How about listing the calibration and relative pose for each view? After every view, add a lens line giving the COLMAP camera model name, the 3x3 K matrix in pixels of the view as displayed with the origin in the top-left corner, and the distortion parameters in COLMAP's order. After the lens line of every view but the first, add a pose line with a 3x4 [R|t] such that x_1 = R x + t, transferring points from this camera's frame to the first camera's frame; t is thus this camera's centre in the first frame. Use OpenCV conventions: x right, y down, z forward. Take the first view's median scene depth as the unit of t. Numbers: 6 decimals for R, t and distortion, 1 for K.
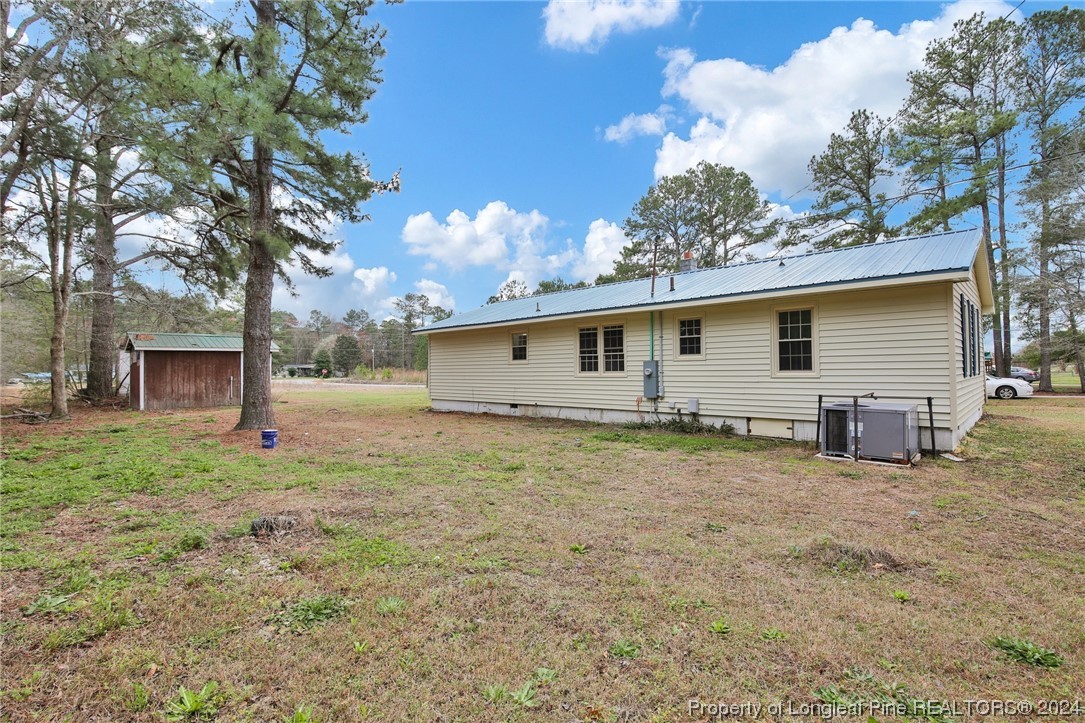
lens RADIAL K [[524.7, 0, 536.0], [0, 524.7, 357.1], [0, 0, 1]] dist [-0.027259, 0.000398]
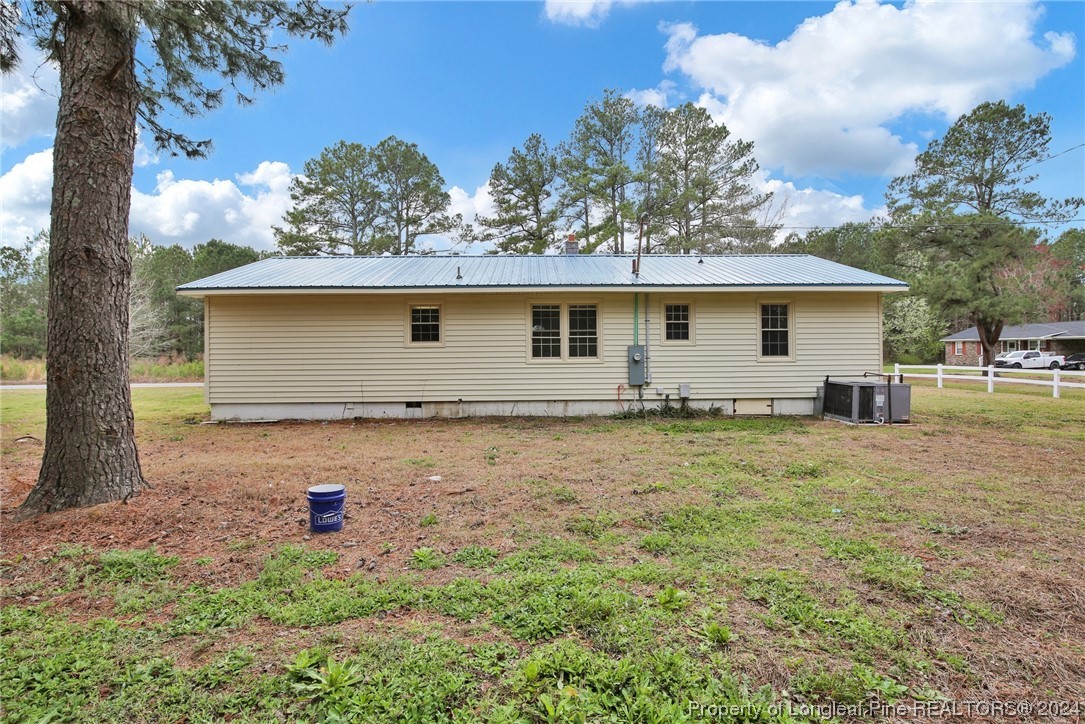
lens RADIAL K [[524.7, 0, 547.0], [0, 524.7, 362.2], [0, 0, 1]] dist [-0.027259, 0.000398]
pose [[0.676254, -0.002288, 0.736665, -0.558613], [-0.017085, 0.999677, 0.018789, 0.021362], [-0.736470, -0.025292, 0.675997, 0.462631]]
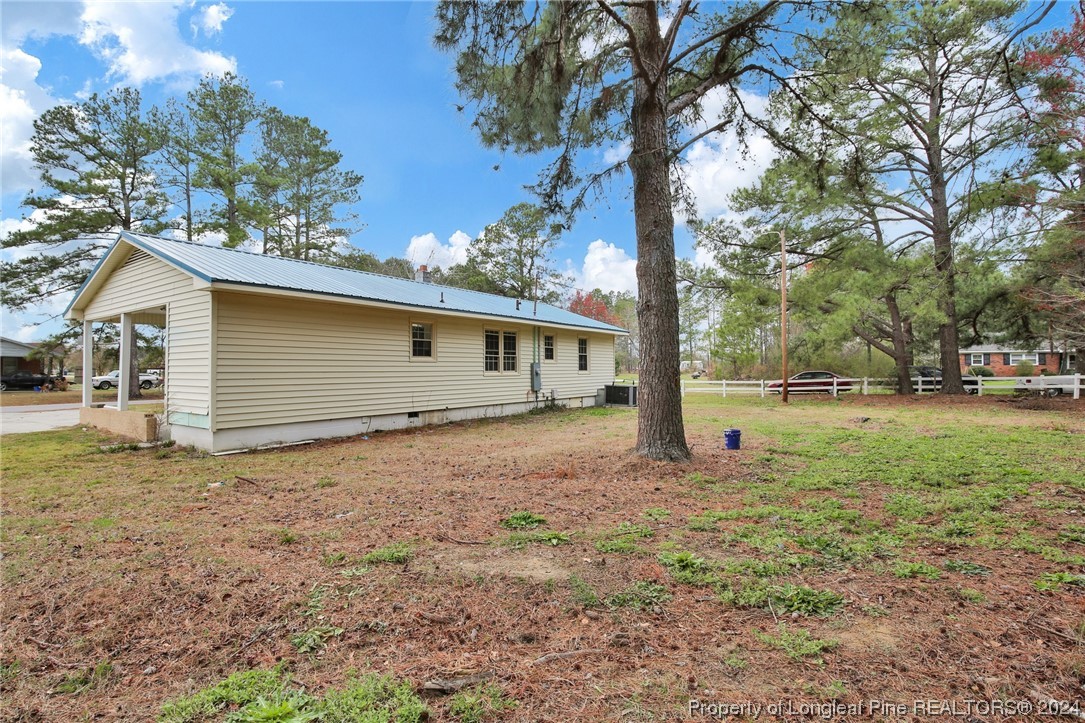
lens RADIAL K [[524.7, 0, 550.3], [0, 524.7, 361.4], [0, 0, 1]] dist [-0.027259, 0.000398]
pose [[-0.207382, 0.023475, 0.977978, -1.053822], [-0.019847, 0.999405, -0.028198, 0.038878], [-0.978059, -0.025258, -0.206792, 1.191197]]
